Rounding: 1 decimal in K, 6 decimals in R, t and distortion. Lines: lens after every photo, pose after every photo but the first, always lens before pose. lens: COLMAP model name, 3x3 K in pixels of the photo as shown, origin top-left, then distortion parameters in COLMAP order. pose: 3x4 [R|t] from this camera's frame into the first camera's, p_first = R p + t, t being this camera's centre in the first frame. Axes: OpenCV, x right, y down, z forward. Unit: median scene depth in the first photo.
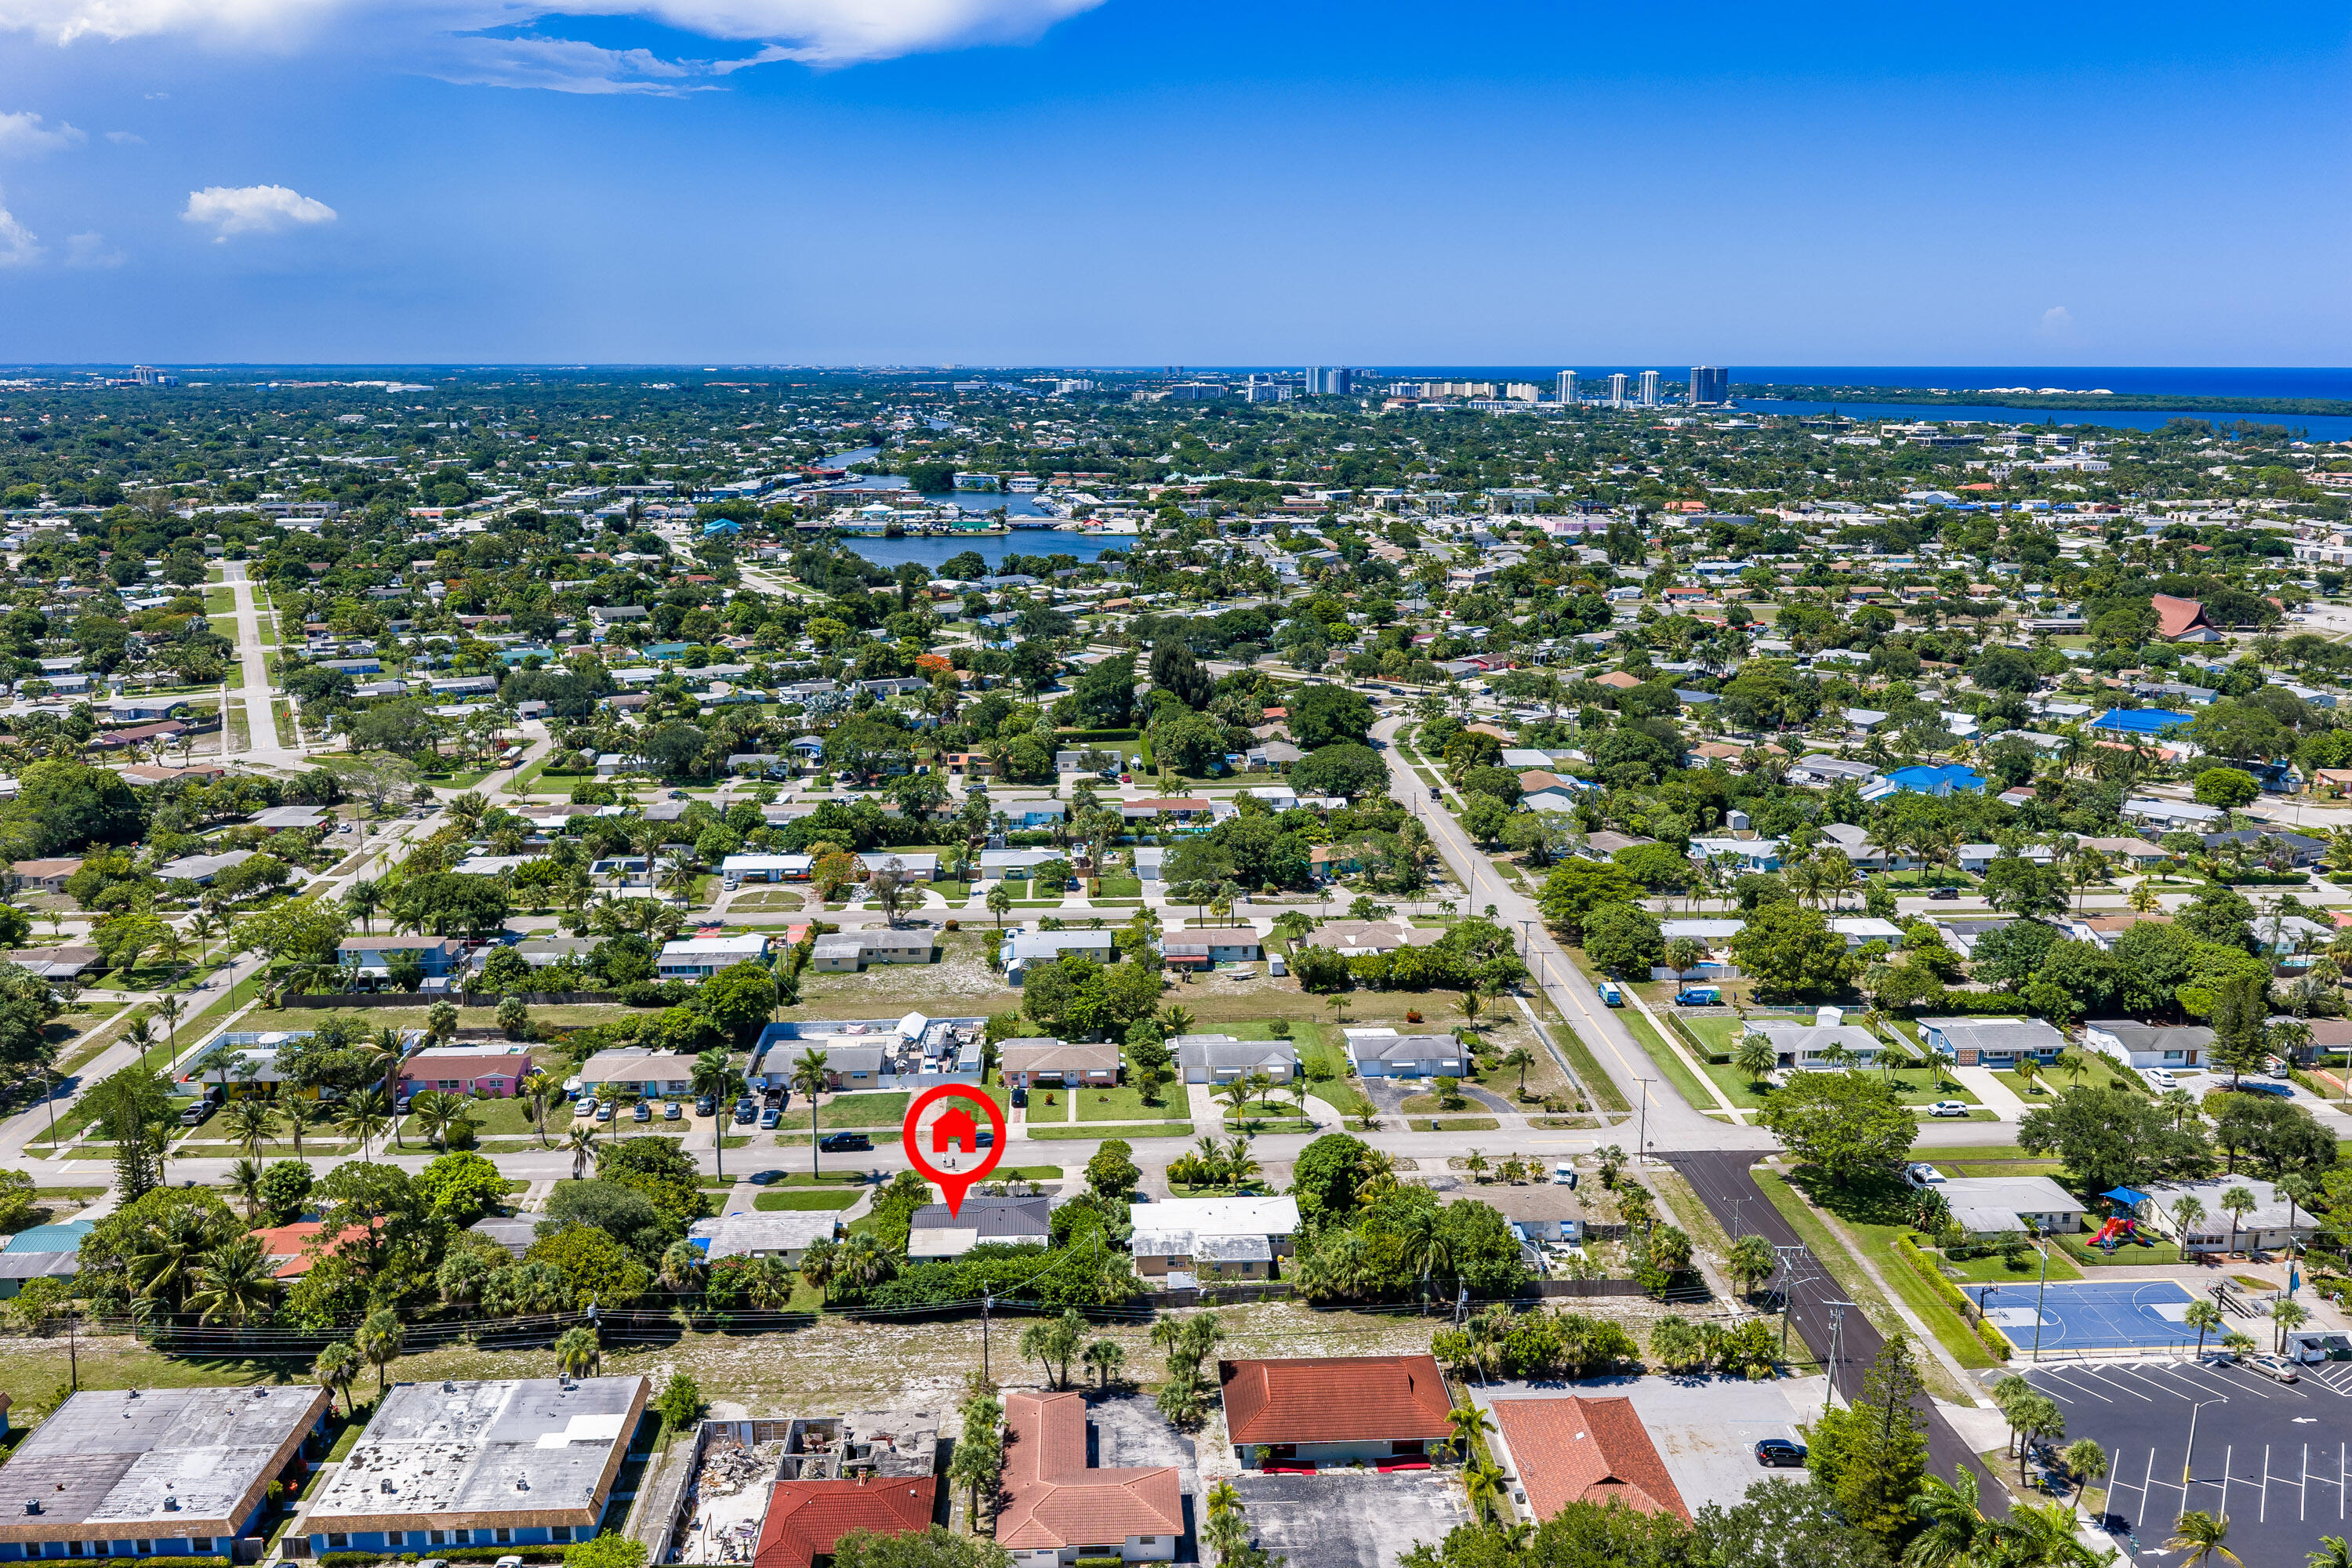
lens RADIAL K [[1941.3, 0, 1177.6], [0, 1941.3, 780.3], [0, 0, 1]] dist [0.021640, -0.037386]
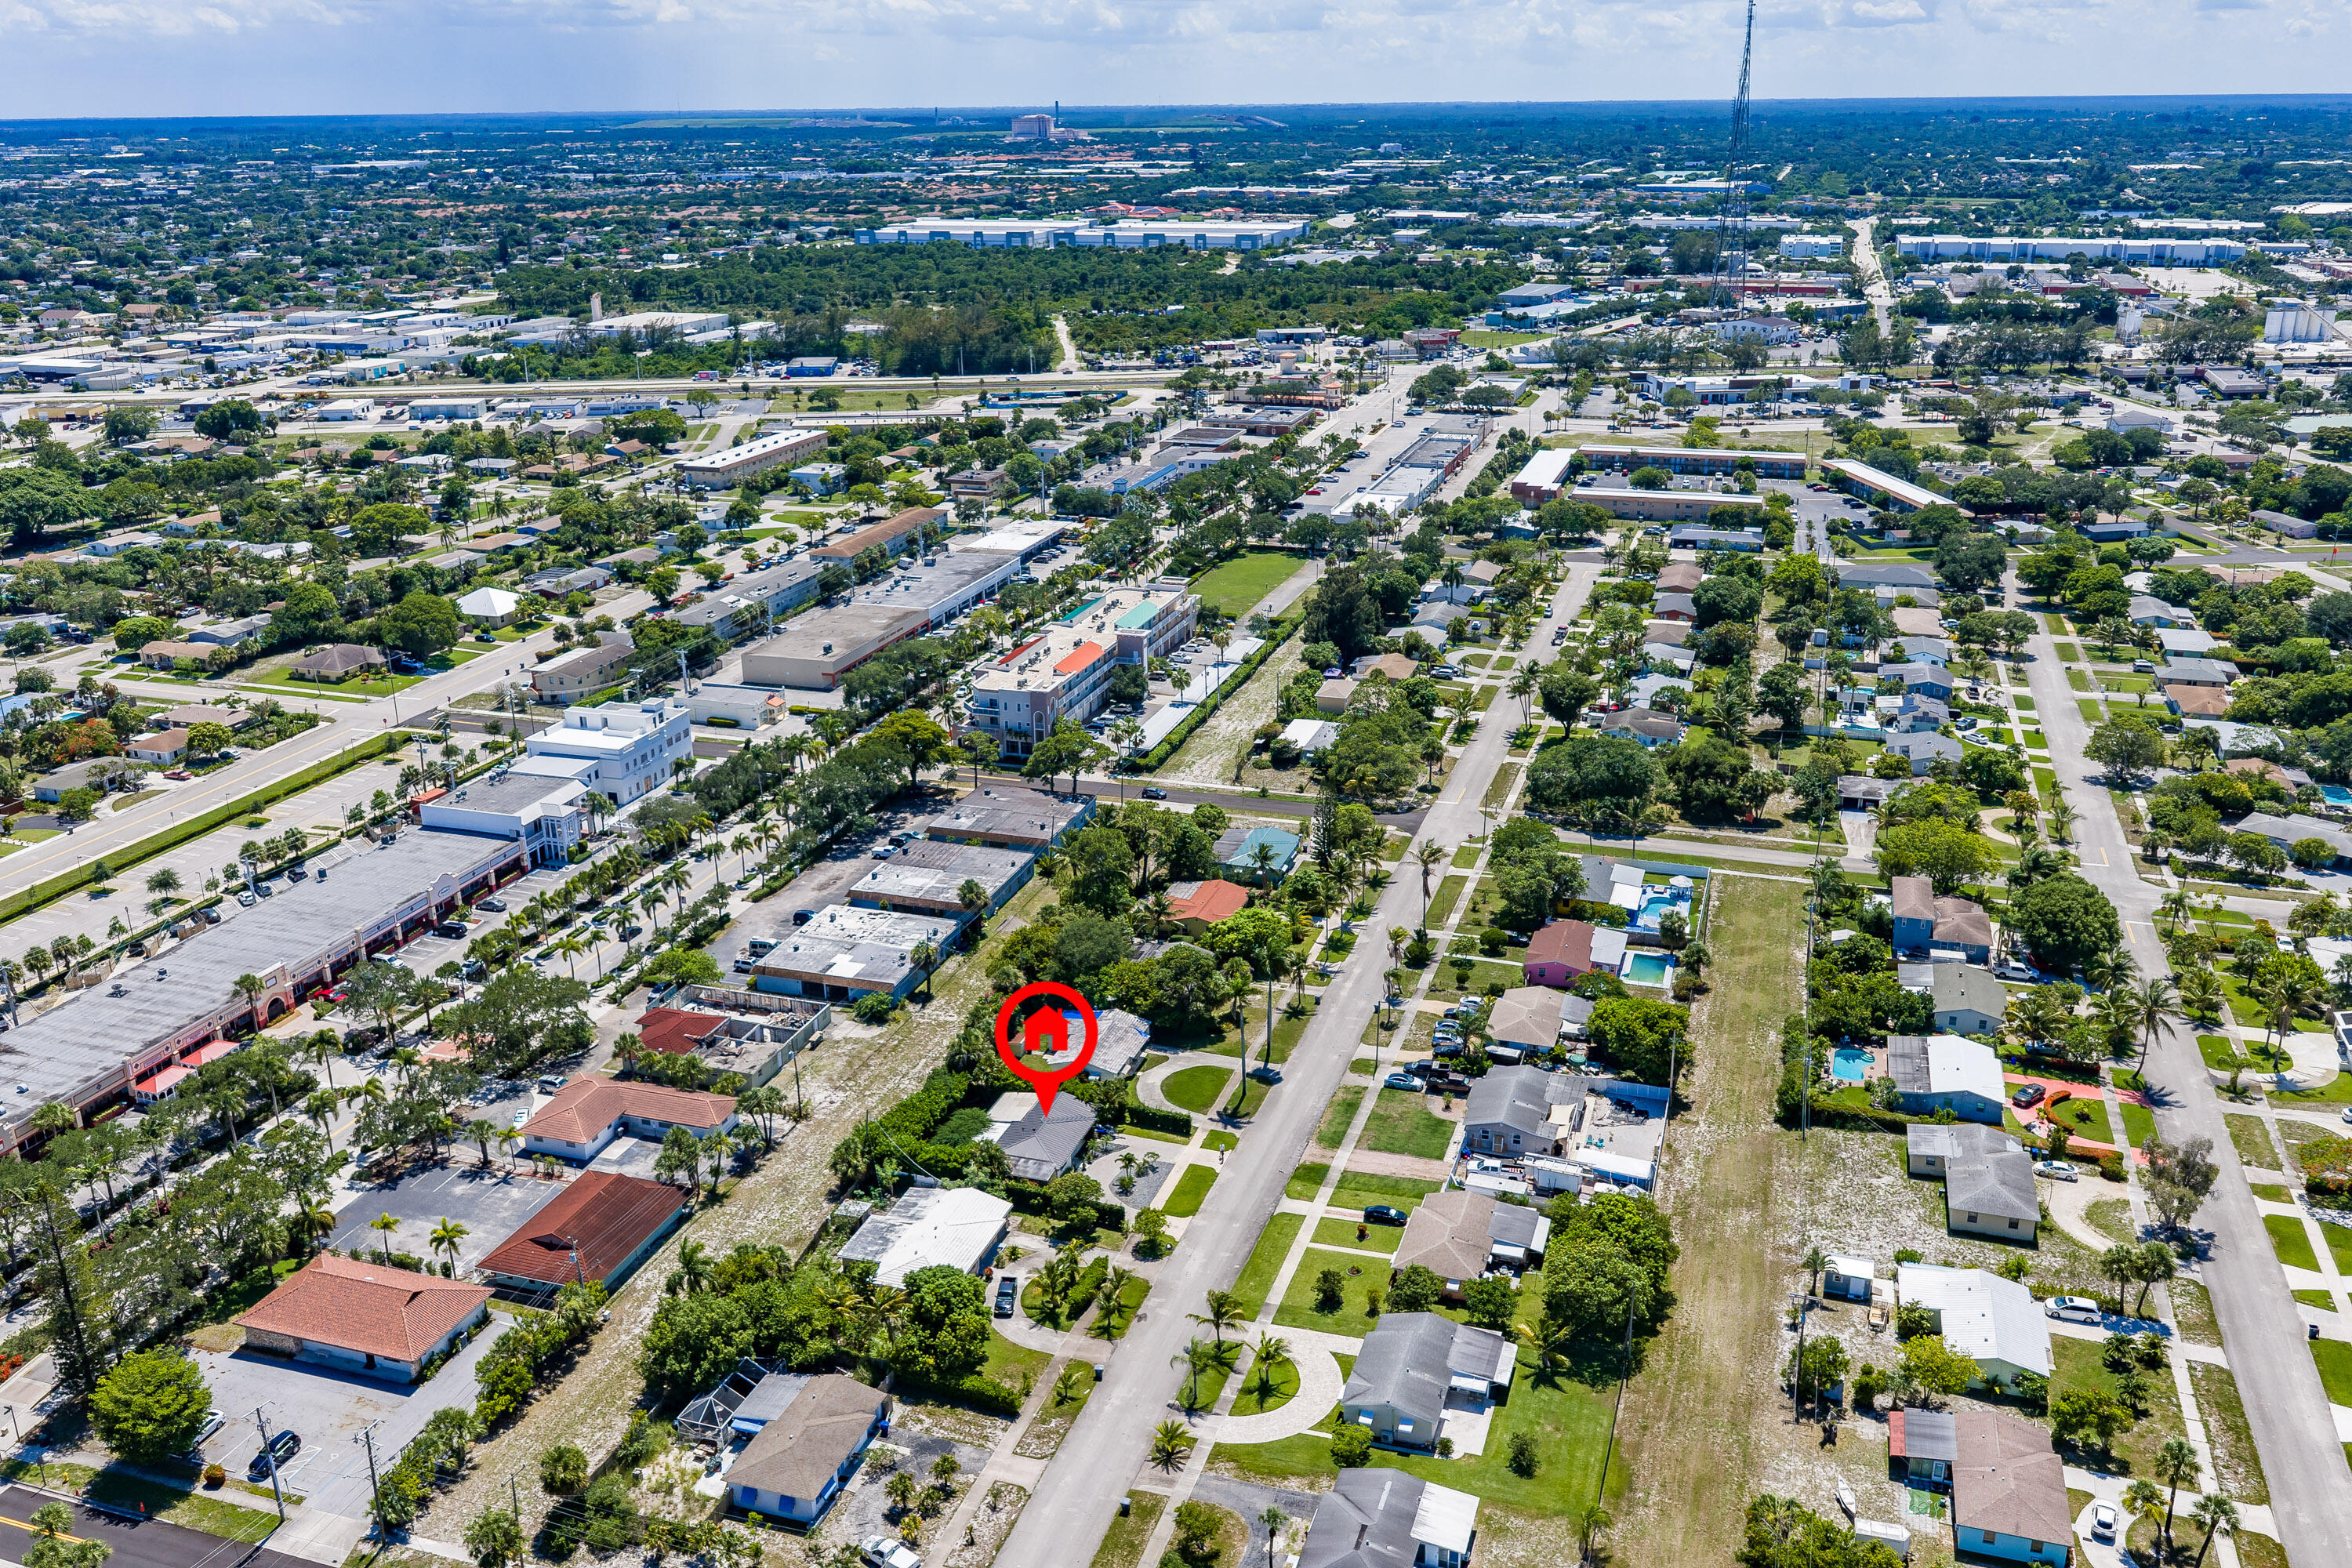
lens RADIAL K [[1941.3, 0, 1177.6], [0, 1941.3, 780.3], [0, 0, 1]] dist [0.021640, -0.037386]
pose [[-0.358882, 0.311238, -0.879963, 0.636319], [-0.189525, 0.898829, 0.395206, -0.324066], [0.913939, 0.308607, -0.263586, 1.083292]]
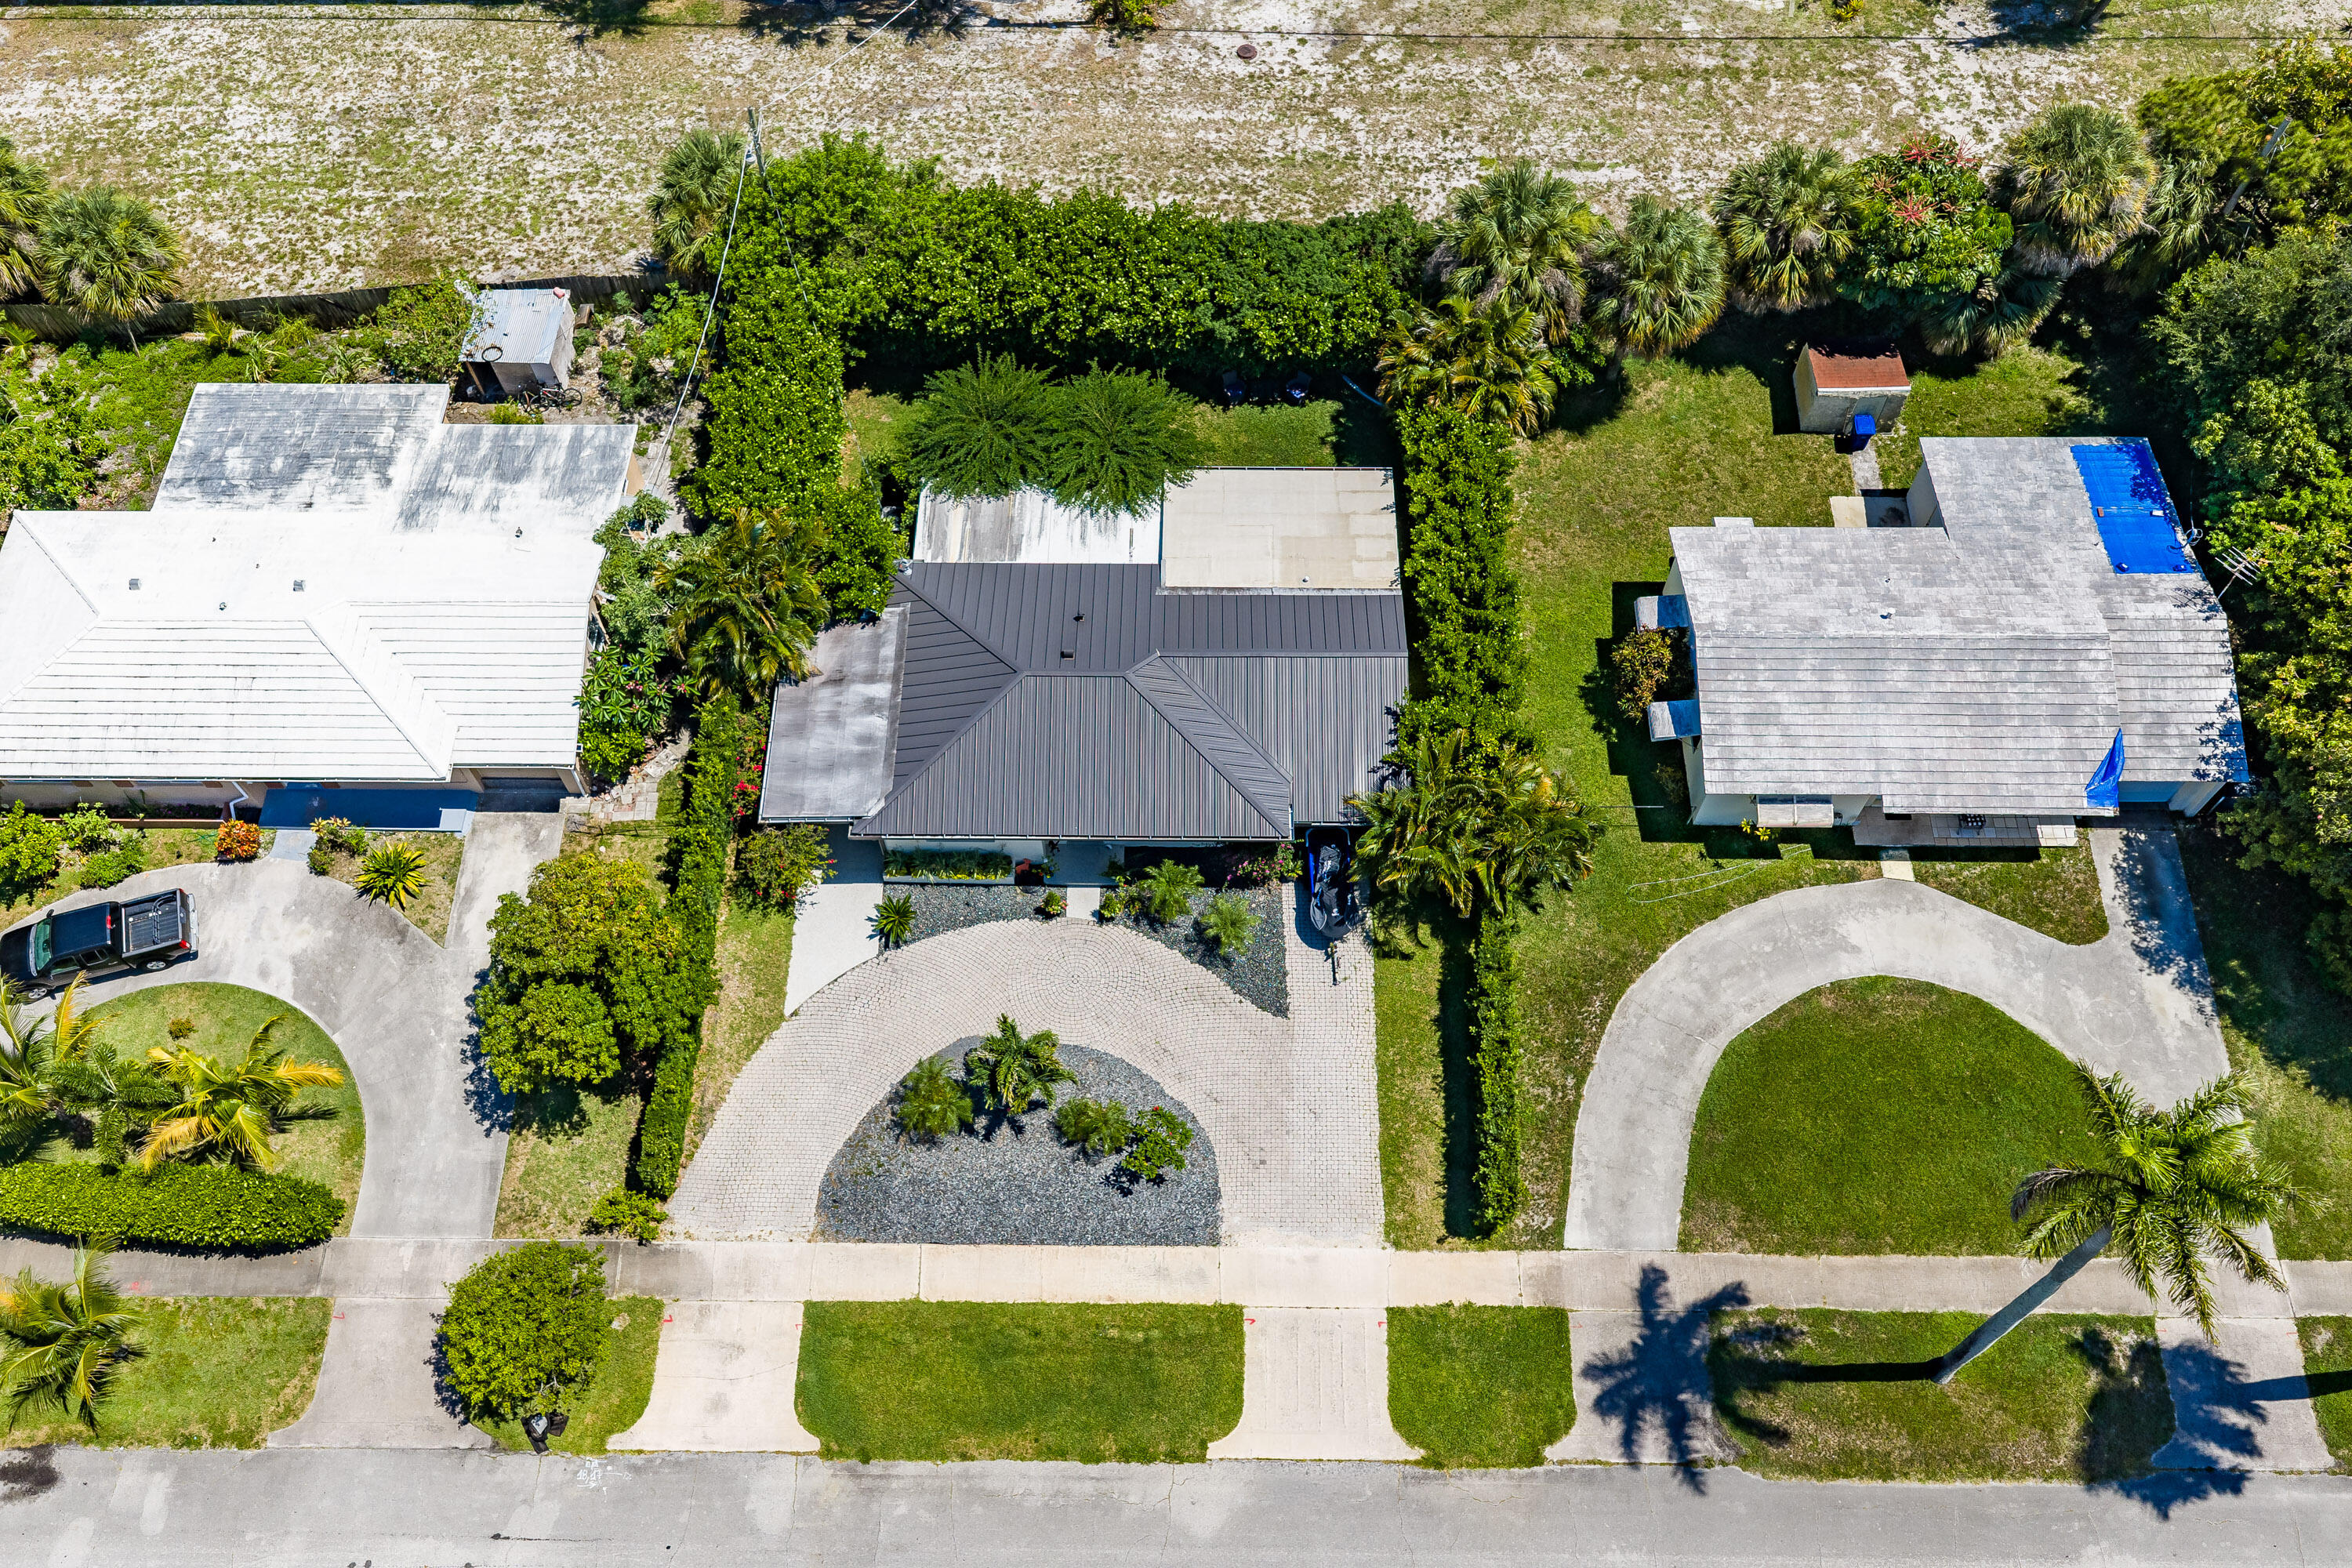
lens RADIAL K [[1941.3, 0, 1177.6], [0, 1941.3, 780.3], [0, 0, 1]] dist [0.021640, -0.037386]
pose [[-0.997942, -0.052102, 0.037383, -0.096130], [0.020765, 0.288981, 0.957110, -0.020200], [-0.060671, 0.955916, -0.287304, 0.913214]]
